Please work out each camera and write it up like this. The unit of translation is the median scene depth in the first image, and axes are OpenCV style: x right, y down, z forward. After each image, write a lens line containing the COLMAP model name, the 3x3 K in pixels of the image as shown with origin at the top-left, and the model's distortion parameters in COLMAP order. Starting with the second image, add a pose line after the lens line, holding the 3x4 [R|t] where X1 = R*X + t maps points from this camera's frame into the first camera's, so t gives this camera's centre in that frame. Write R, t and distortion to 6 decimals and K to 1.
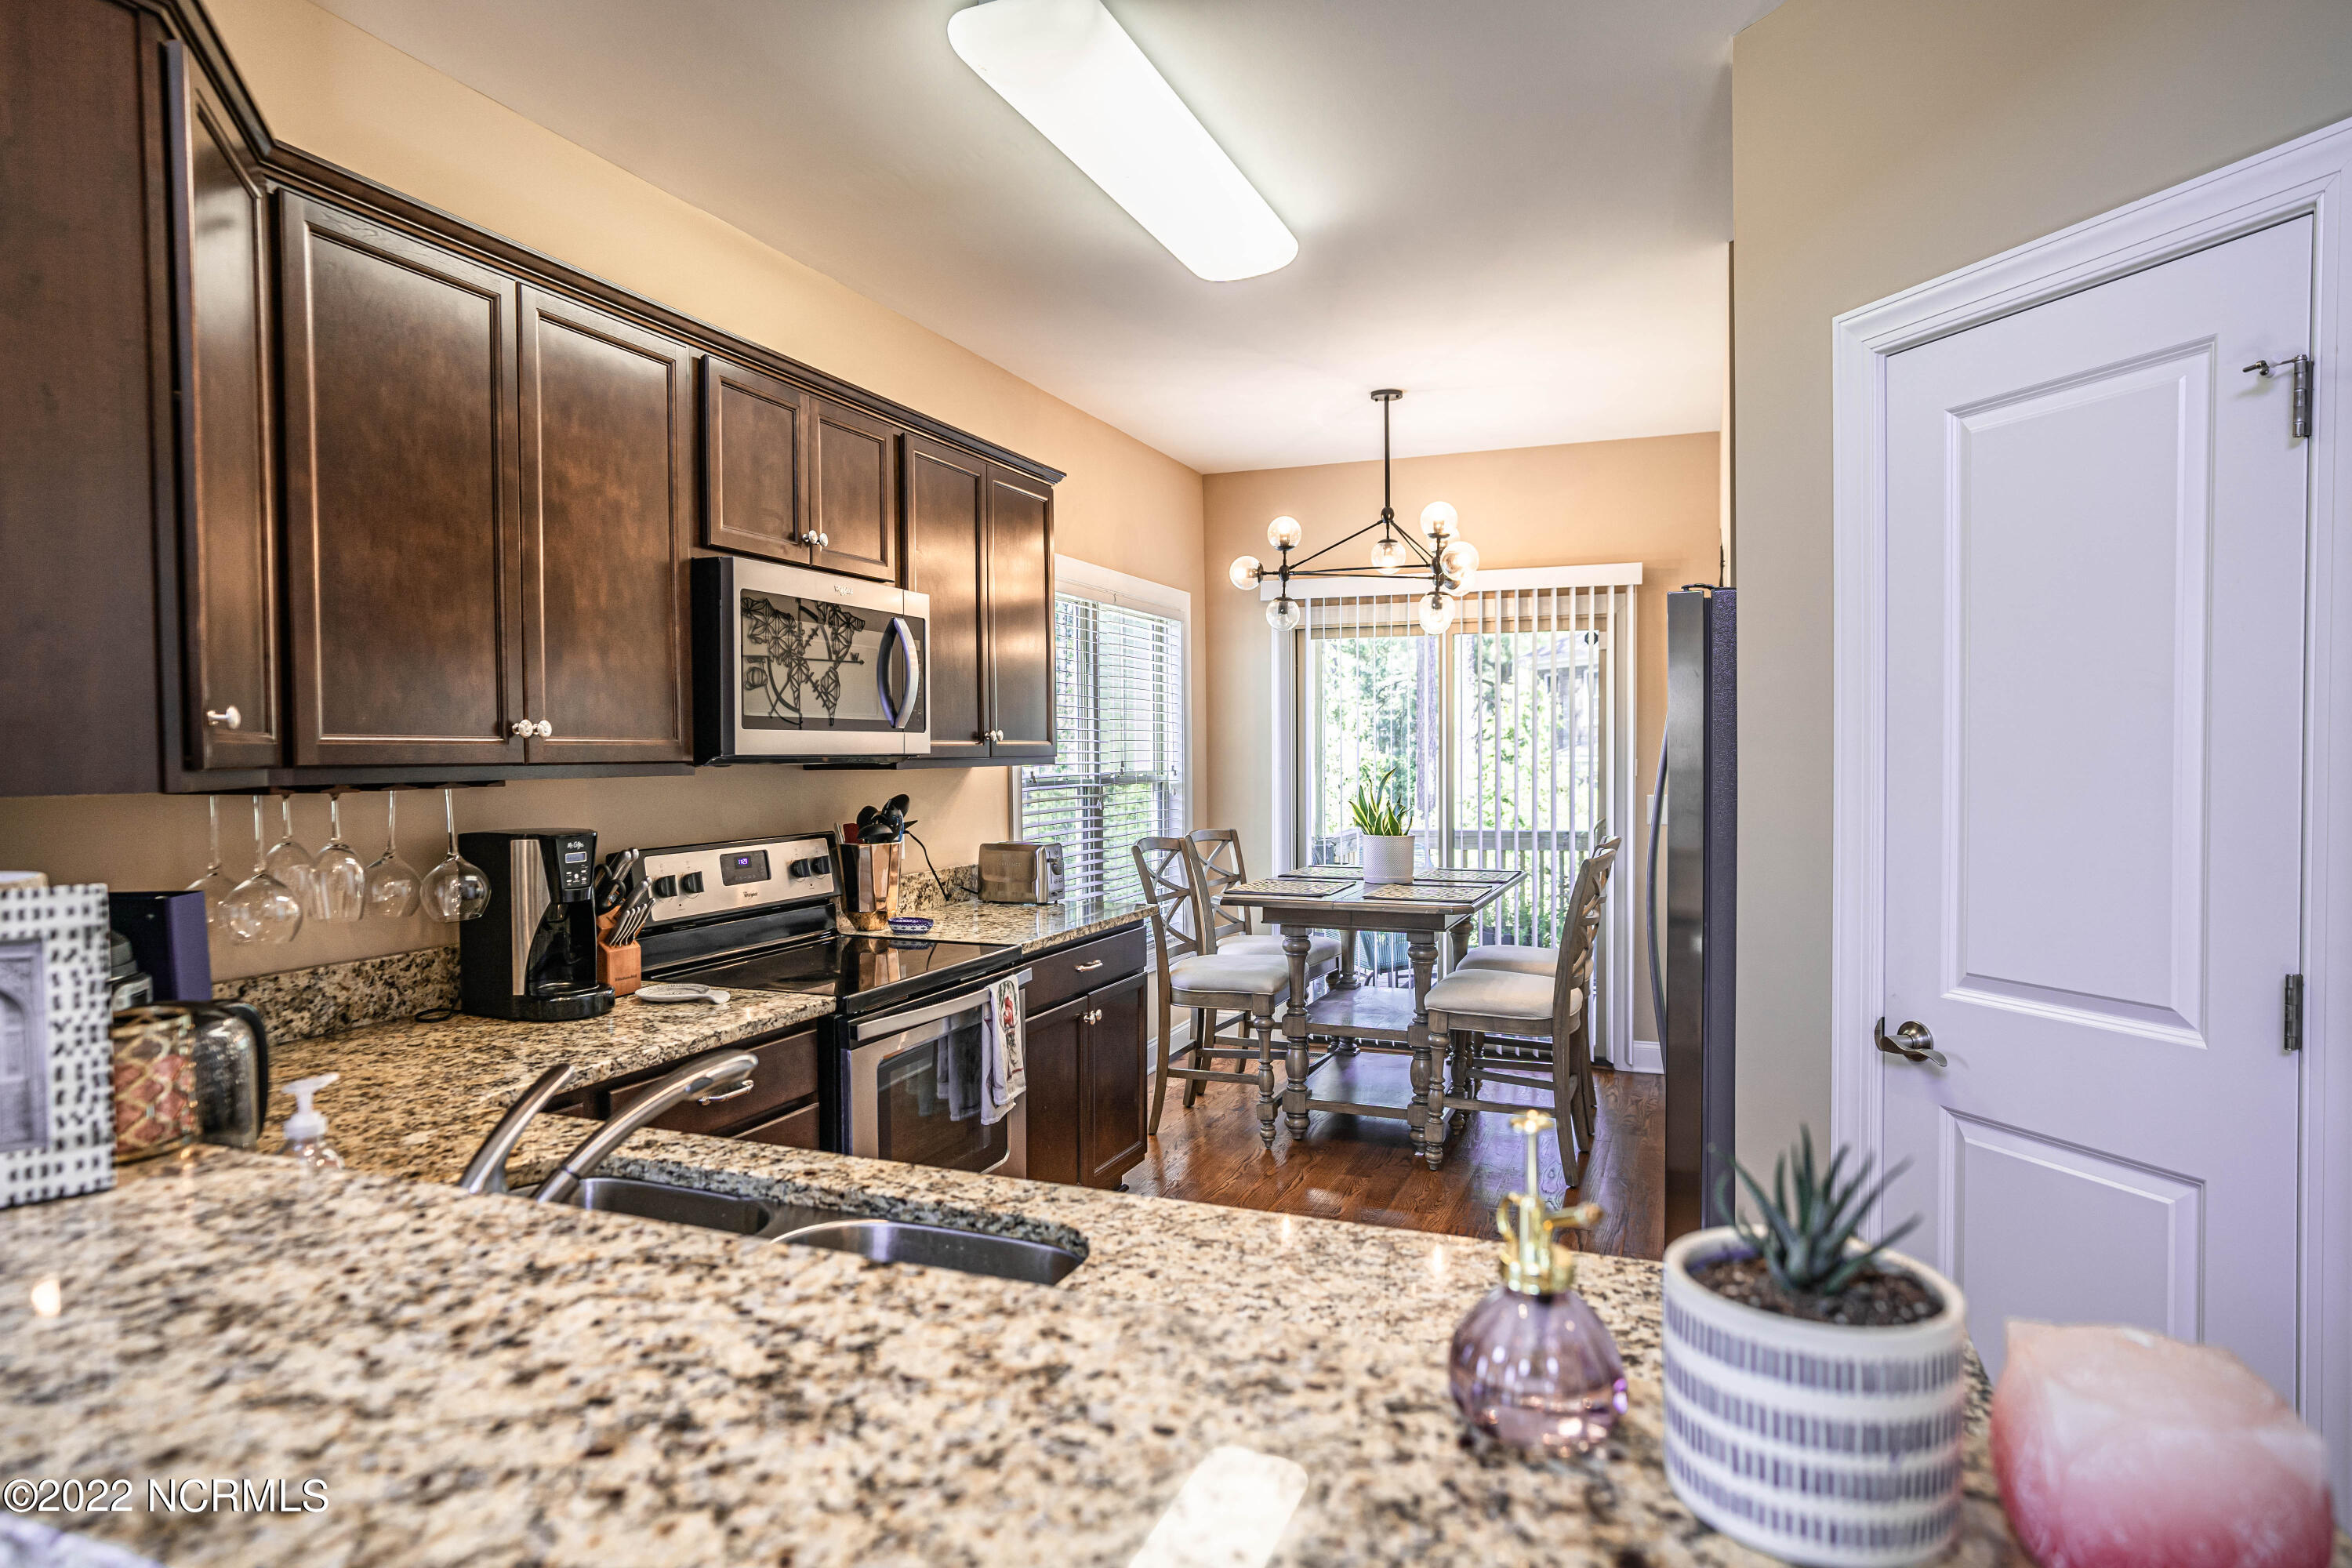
lens RADIAL K [[1351.0, 0, 1176.0], [0, 1351.0, 784.0], [0, 0, 1]] dist [0.001050, 0.000128]
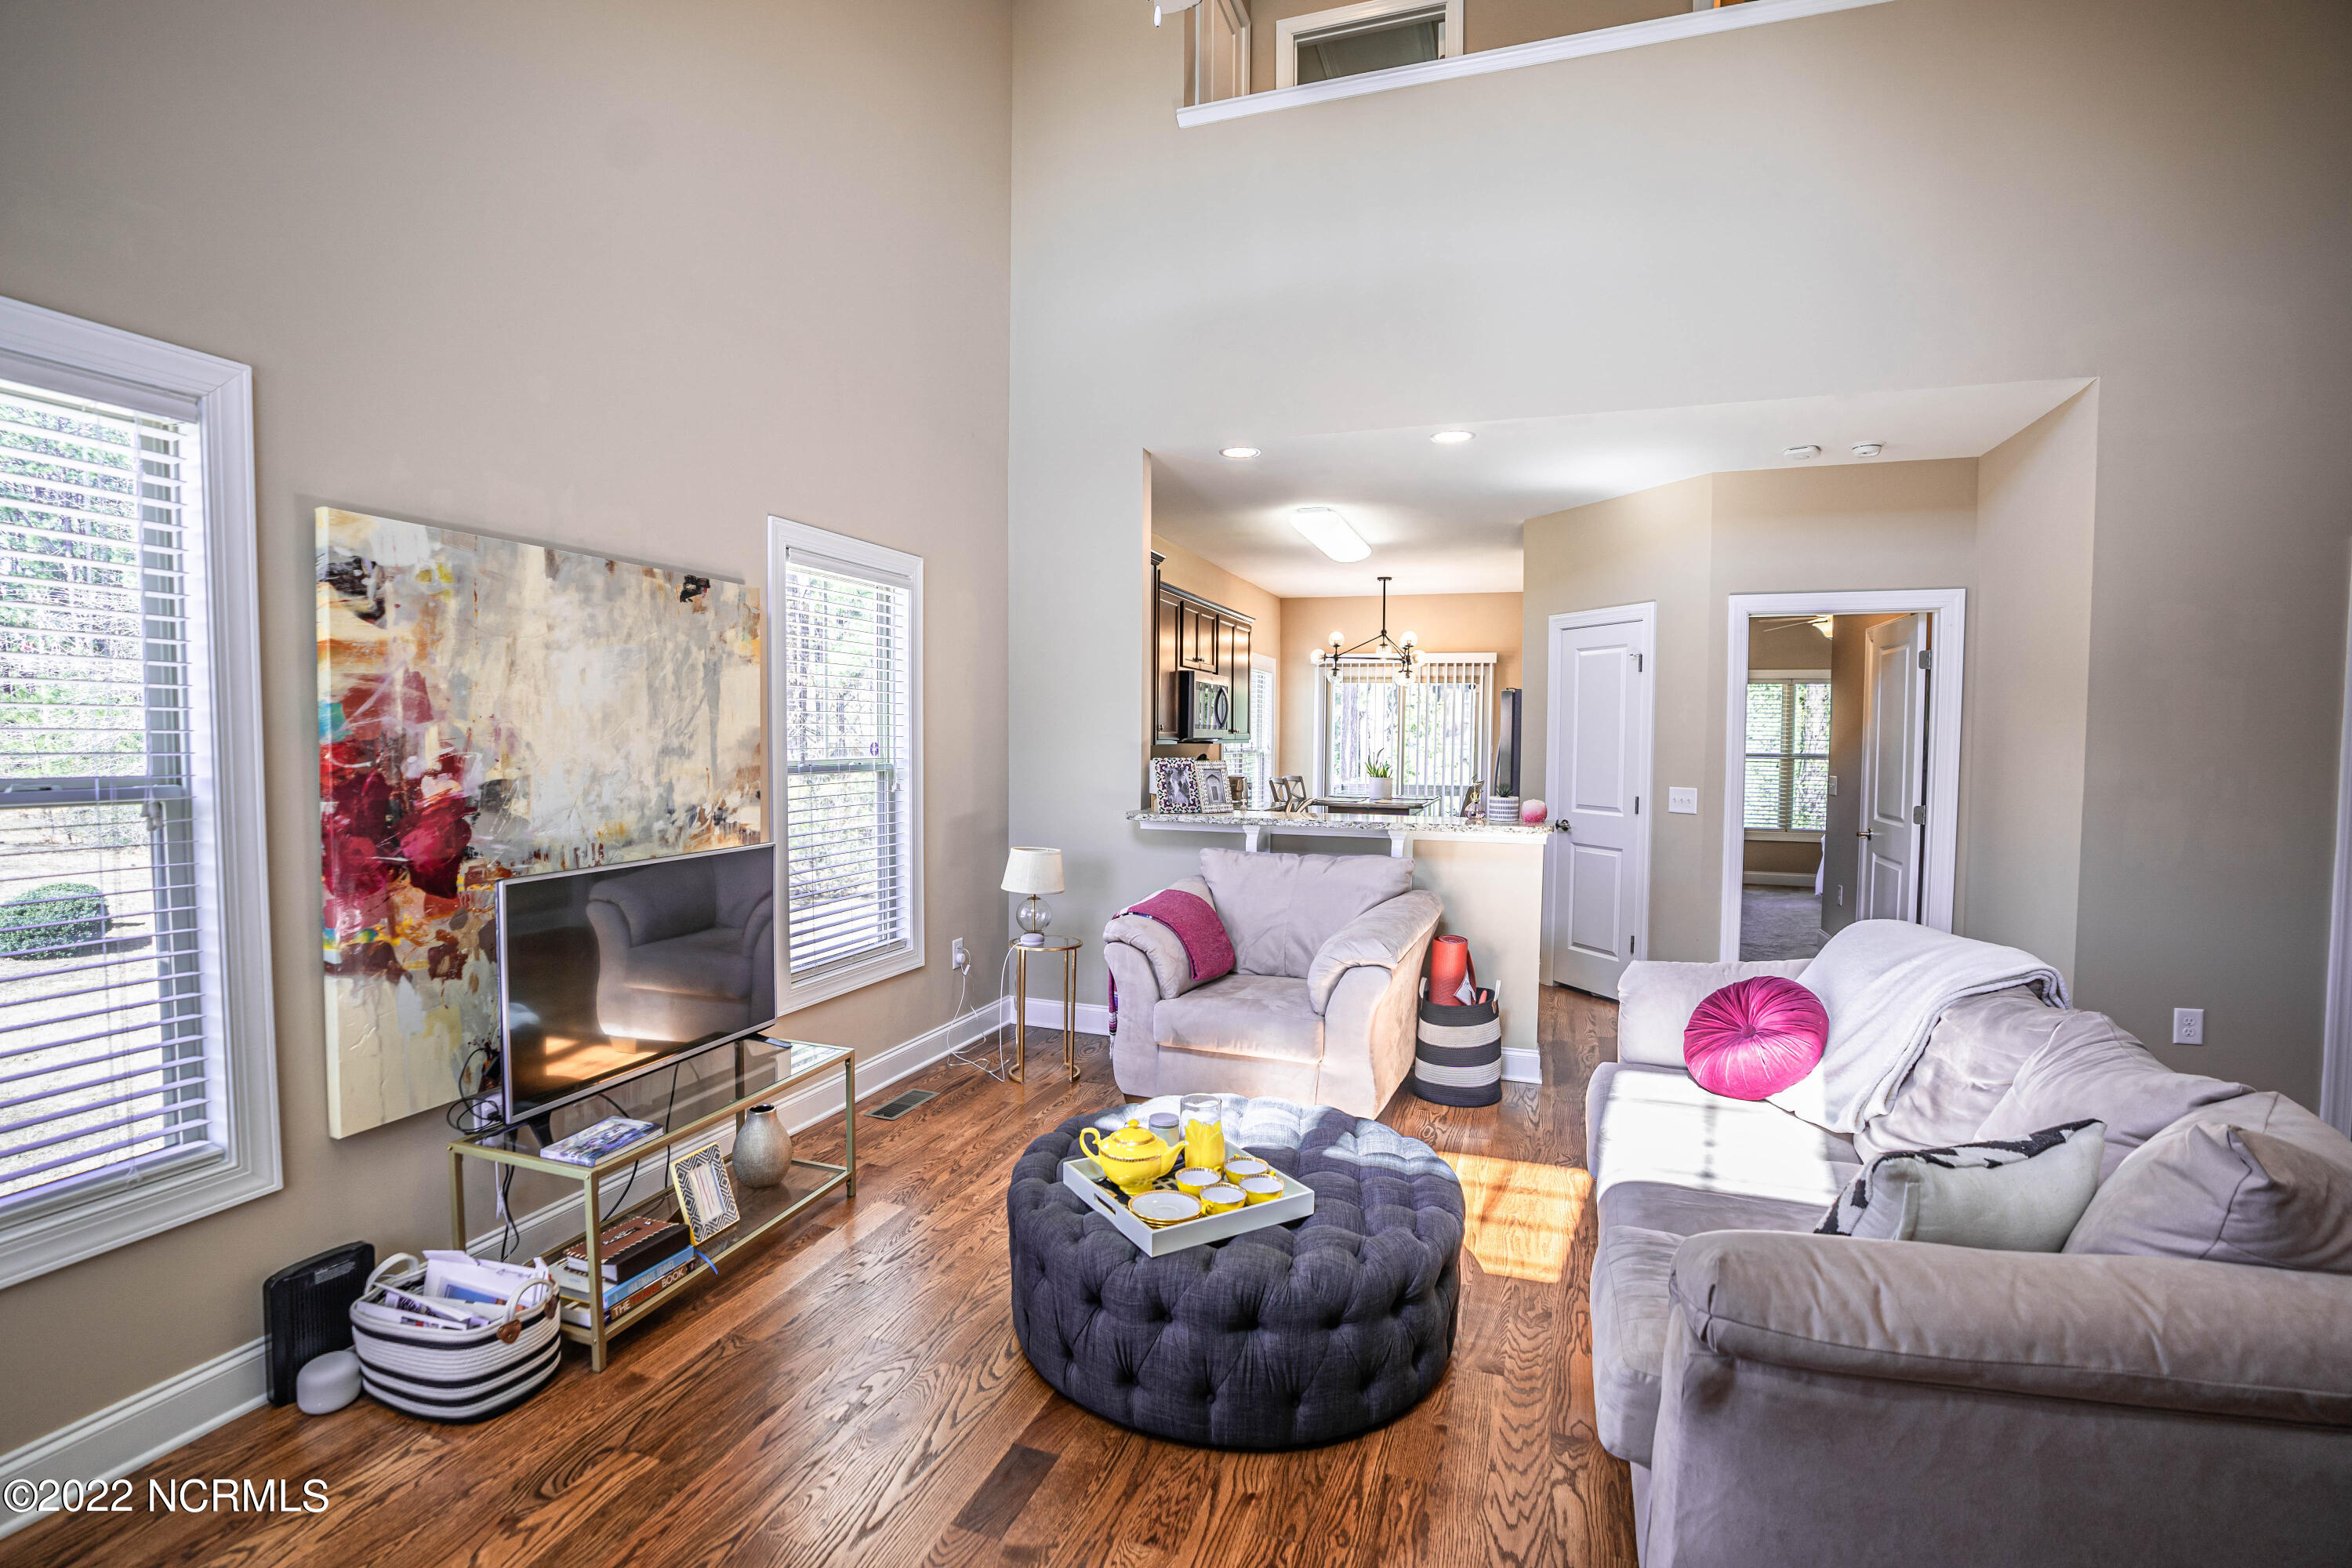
lens RADIAL K [[1087.2, 0, 1166.8], [0, 1087.2, 786.7], [0, 0, 1]] dist [-0.077519, 0.031132]
pose [[0.999353, 0.013276, 0.033418, -0.255135], [-0.014040, 0.999643, 0.022738, 0.017240], [-0.033104, -0.023193, 0.999183, -0.766739]]
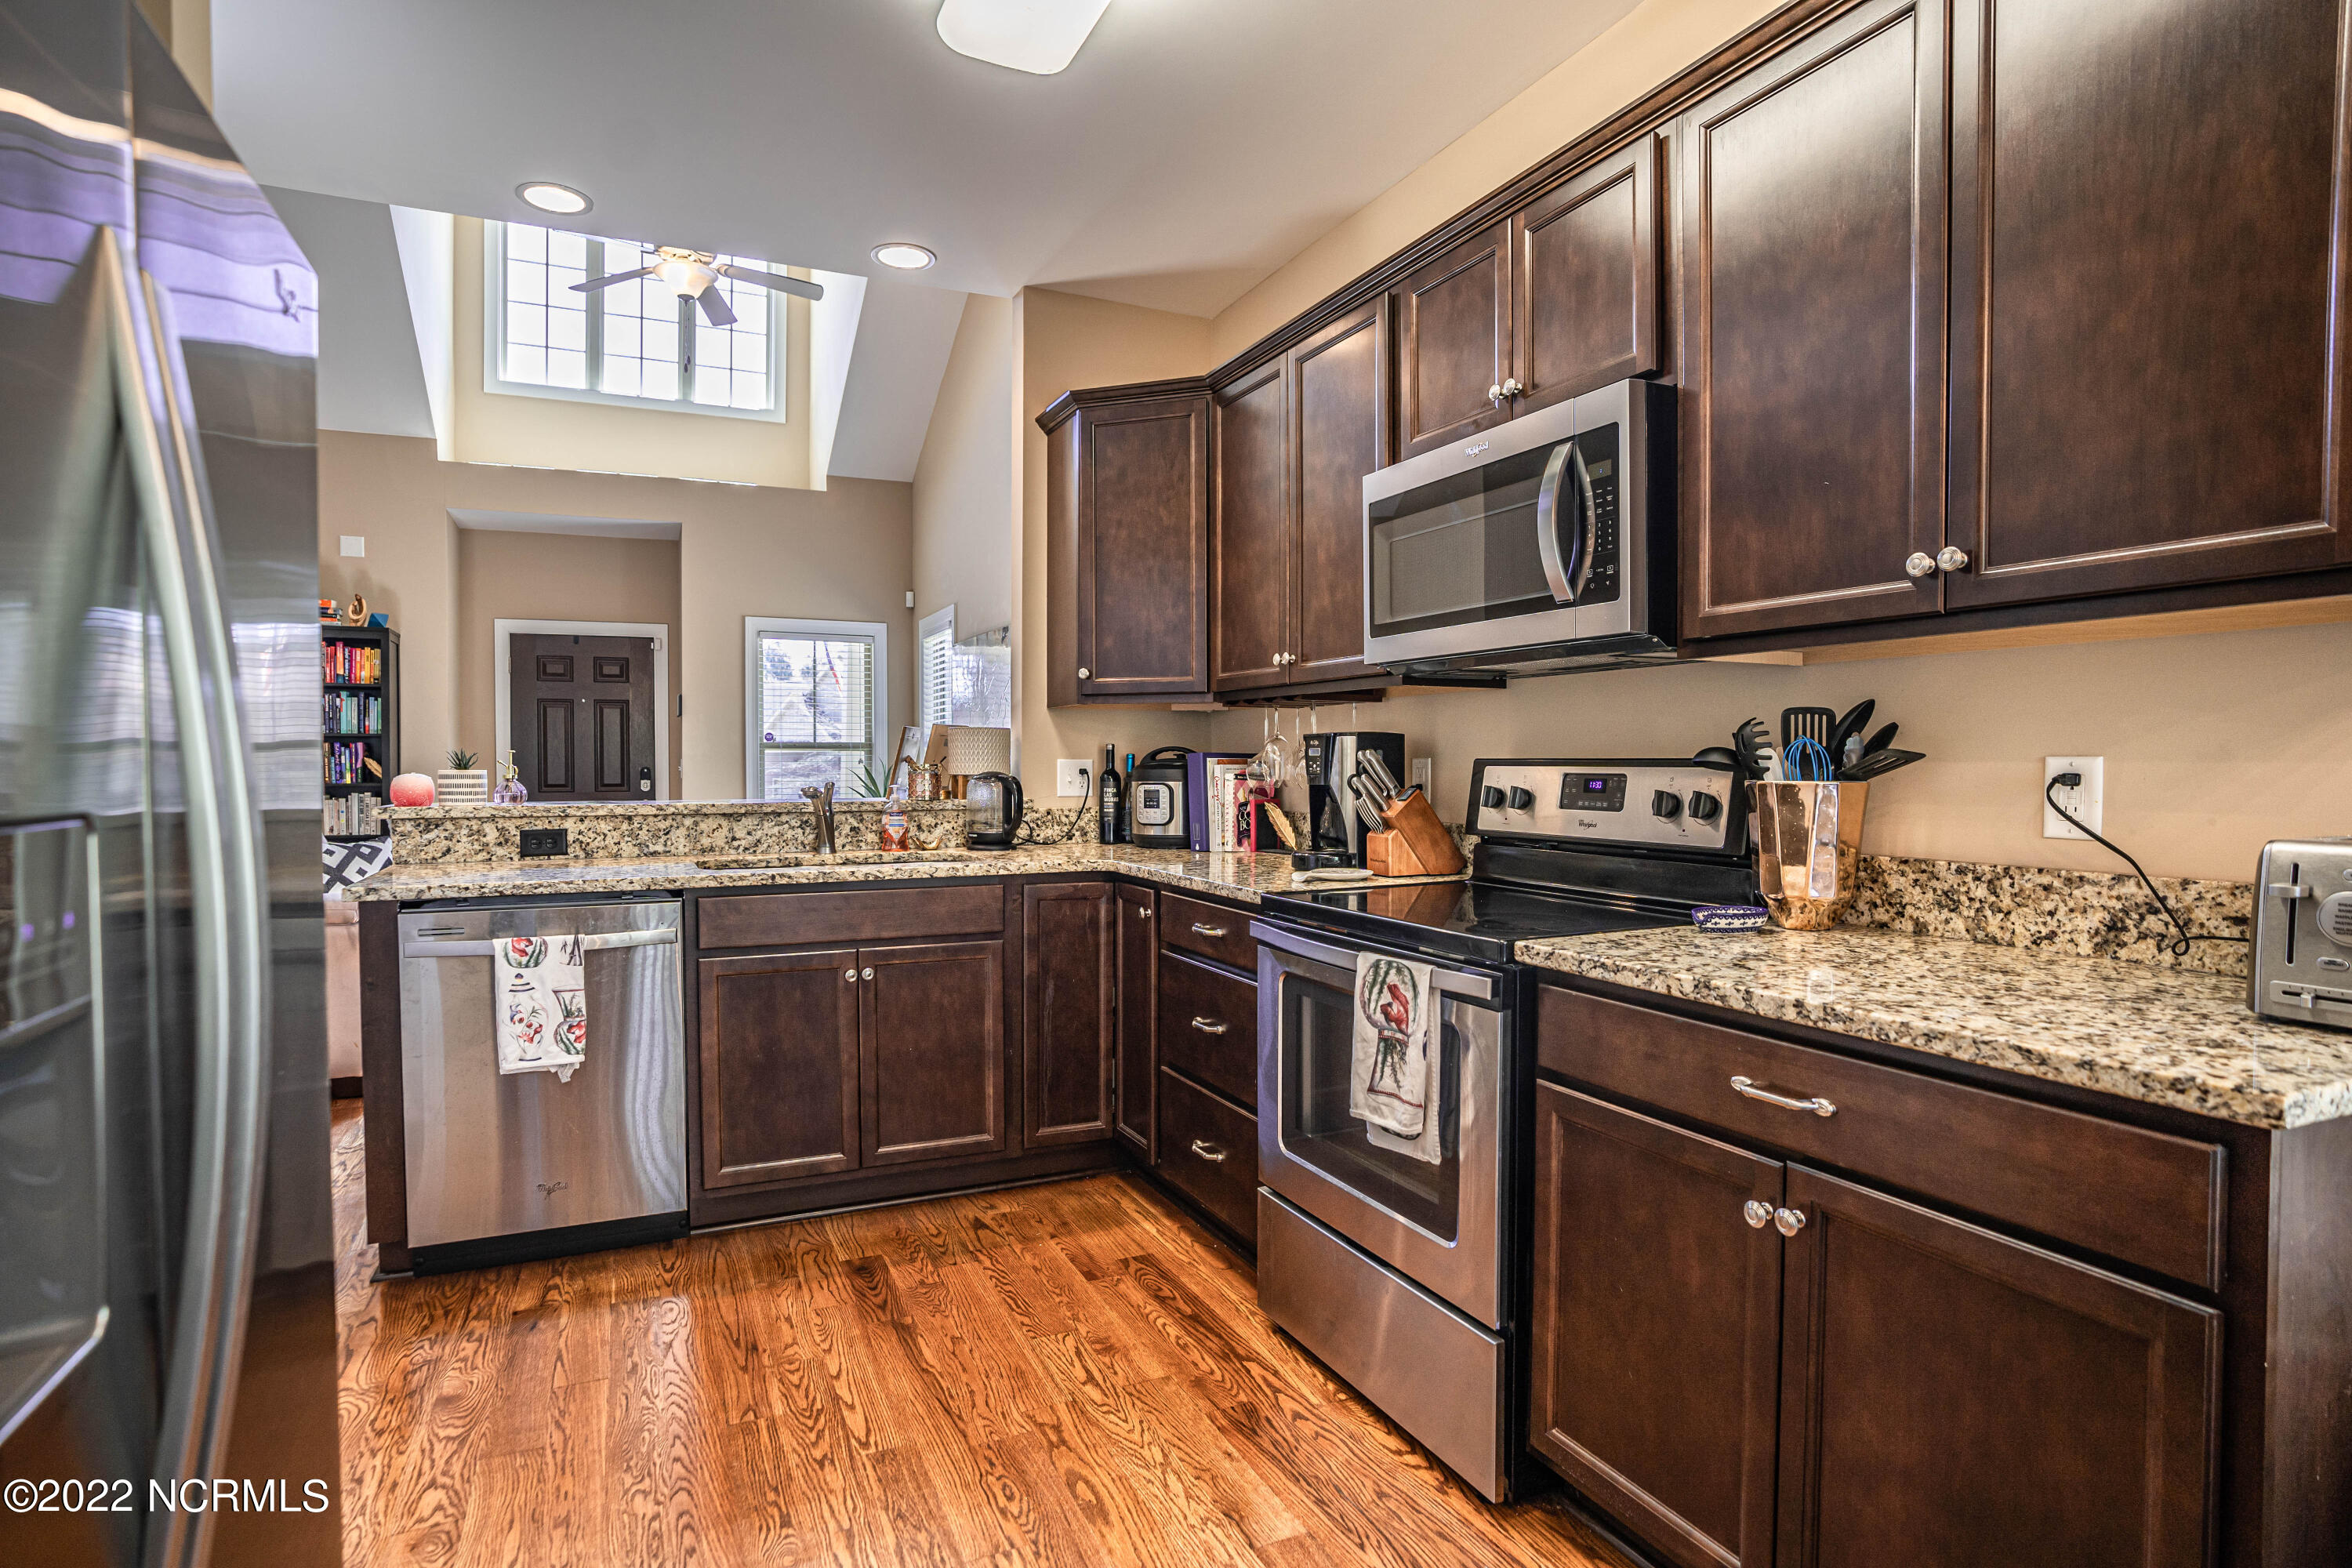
lens RADIAL K [[1181.4, 0, 1167.7], [0, 1181.4, 795.5], [0, 0, 1]] dist [-0.040919, 0.000845]
pose [[-0.691787, 0.031201, -0.721427, 0.244269], [-0.008834, 0.998626, 0.051661, 0.018951], [0.722048, 0.042111, -0.690561, 0.844971]]
